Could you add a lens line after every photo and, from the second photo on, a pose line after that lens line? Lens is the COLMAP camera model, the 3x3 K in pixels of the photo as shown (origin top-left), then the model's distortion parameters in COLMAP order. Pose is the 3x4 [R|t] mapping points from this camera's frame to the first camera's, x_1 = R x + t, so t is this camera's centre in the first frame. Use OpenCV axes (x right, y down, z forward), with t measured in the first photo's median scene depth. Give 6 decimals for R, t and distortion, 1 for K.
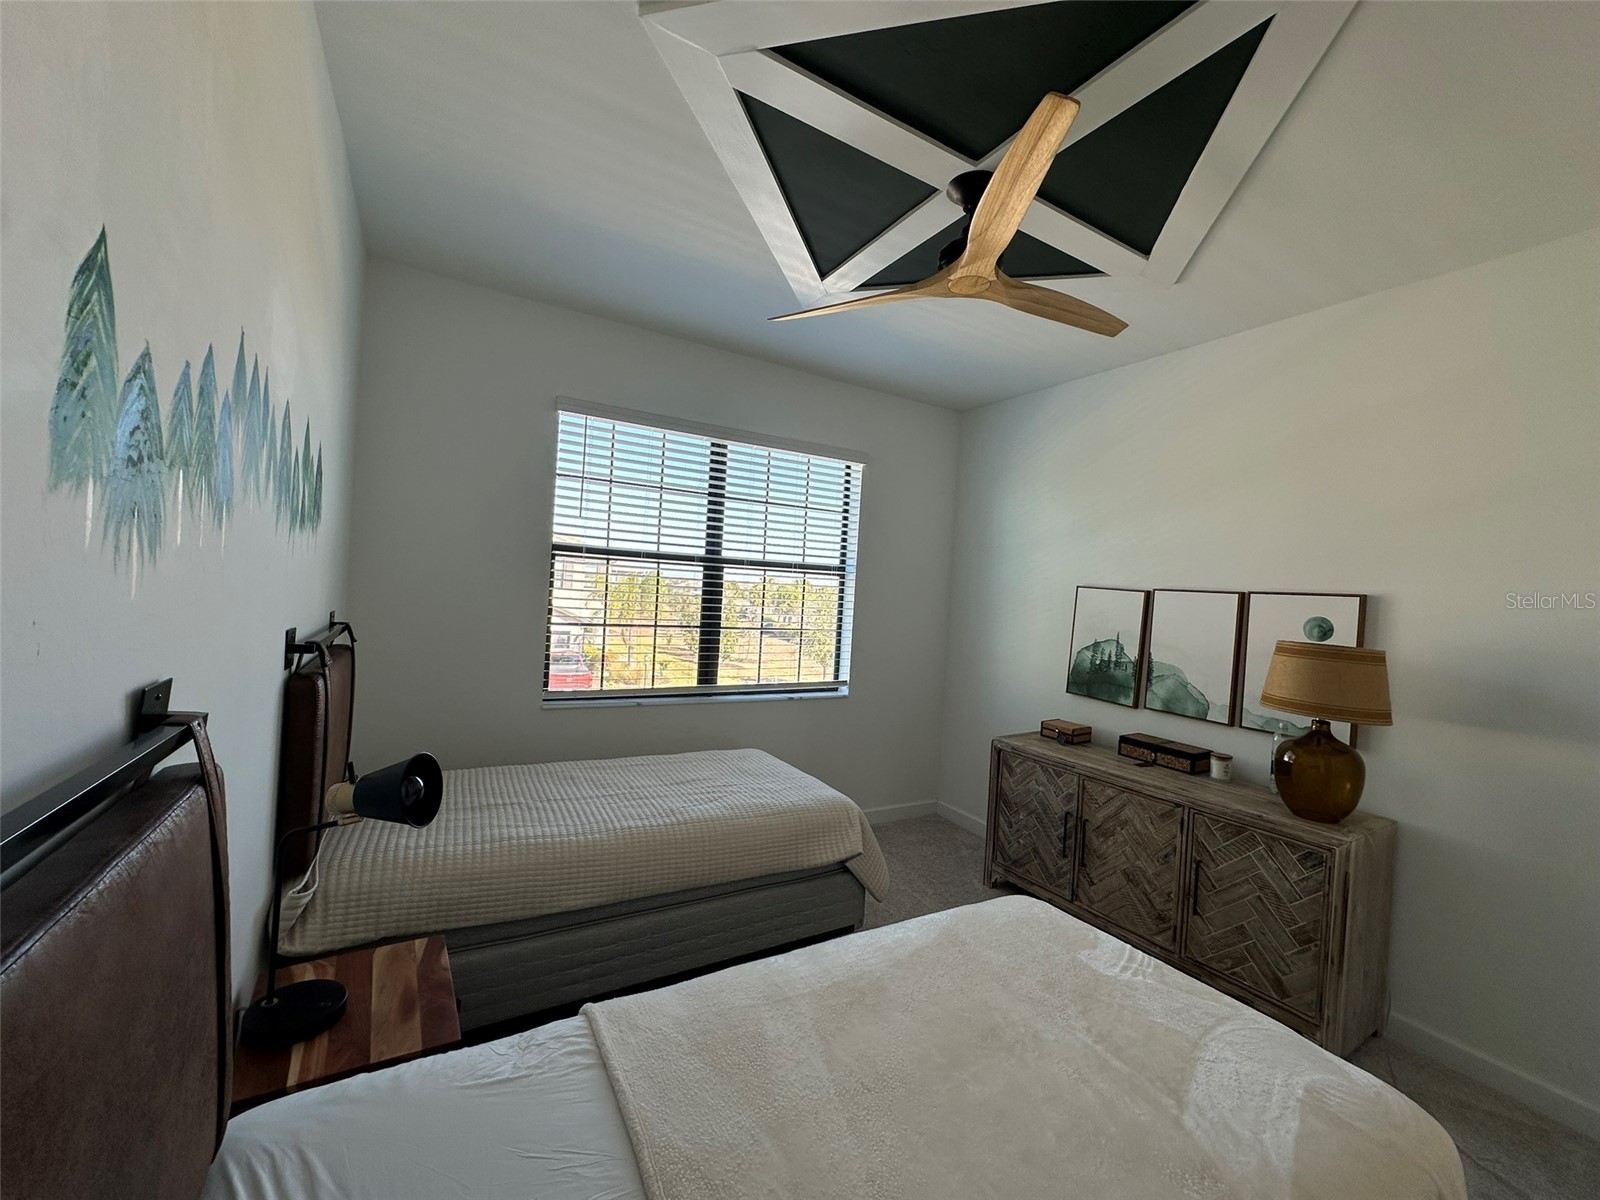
lens RADIAL K [[635.7, 0, 797.3], [0, 635.7, 598.4], [0, 0, 1]] dist [-0.009372, 0.000142]
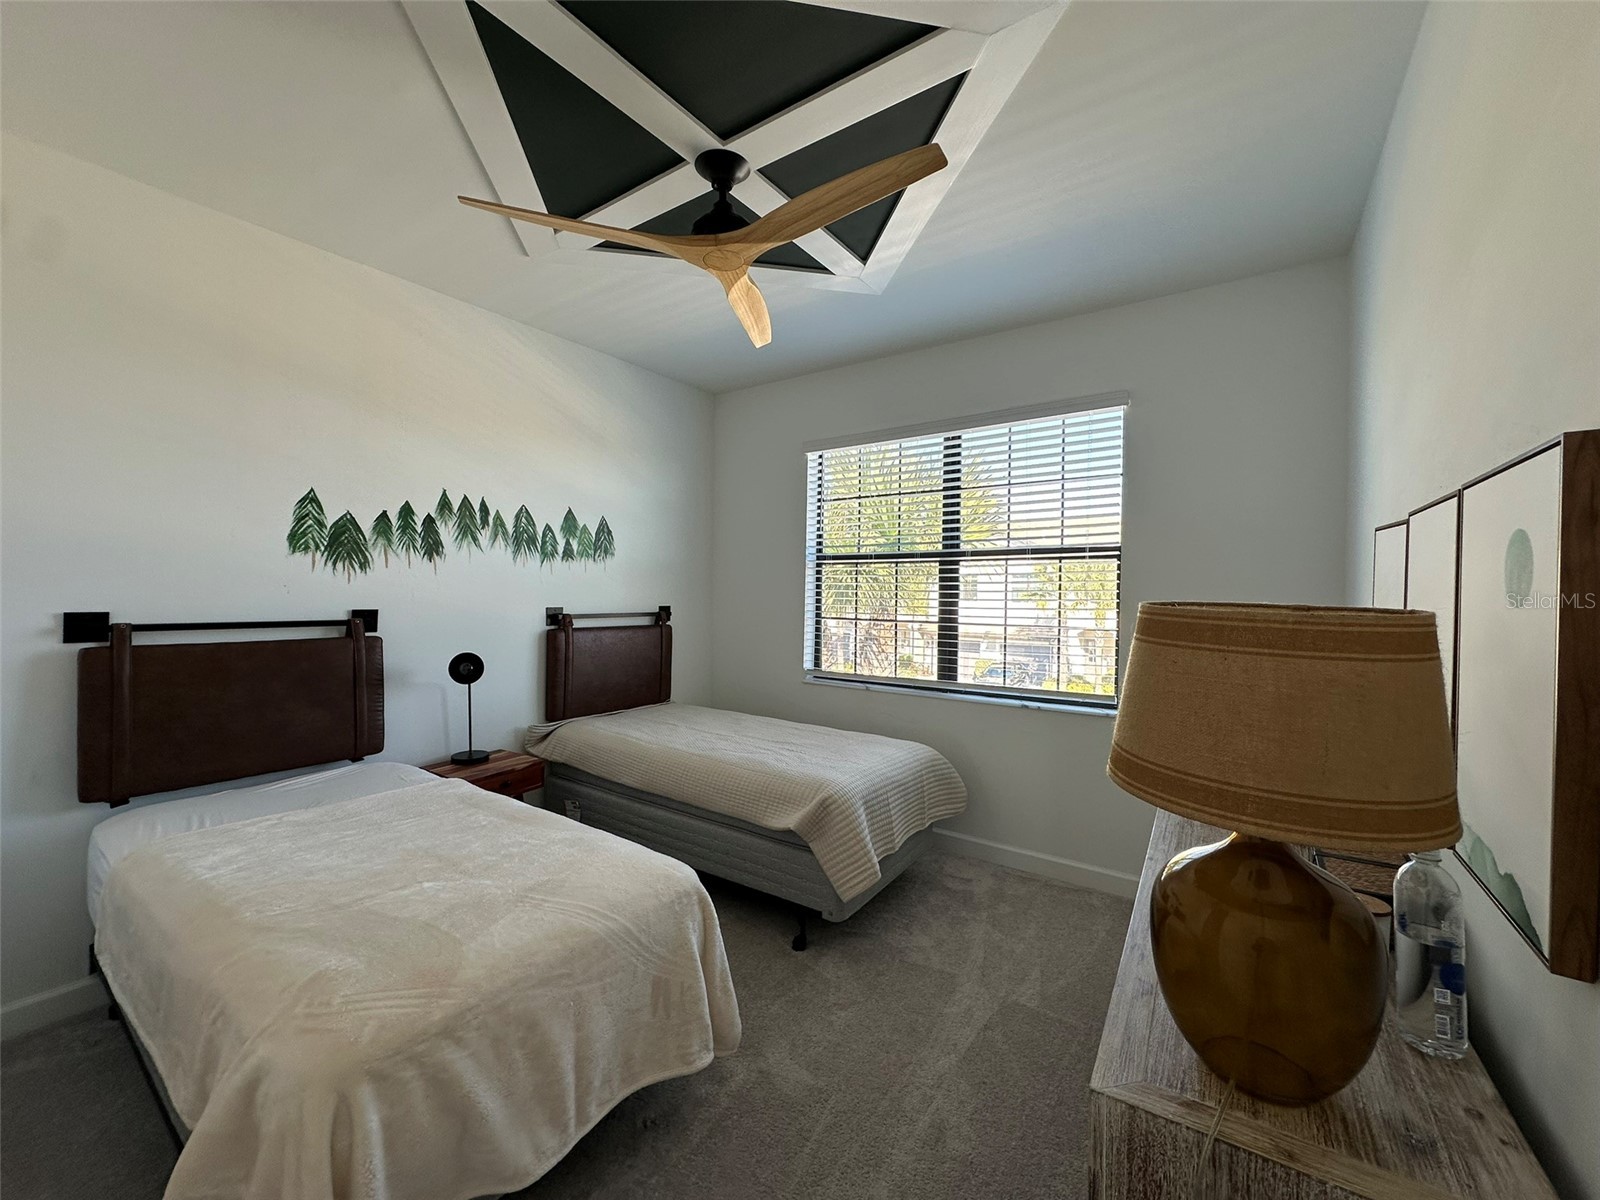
lens RADIAL K [[635.7, 0, 797.3], [0, 635.7, 598.4], [0, 0, 1]] dist [-0.009372, 0.000142]
pose [[0.417909, -0.039778, -0.907617, 0.668303], [0.003332, 0.999101, -0.042254, 0.049490], [0.908483, 0.014634, 0.417666, 0.375871]]
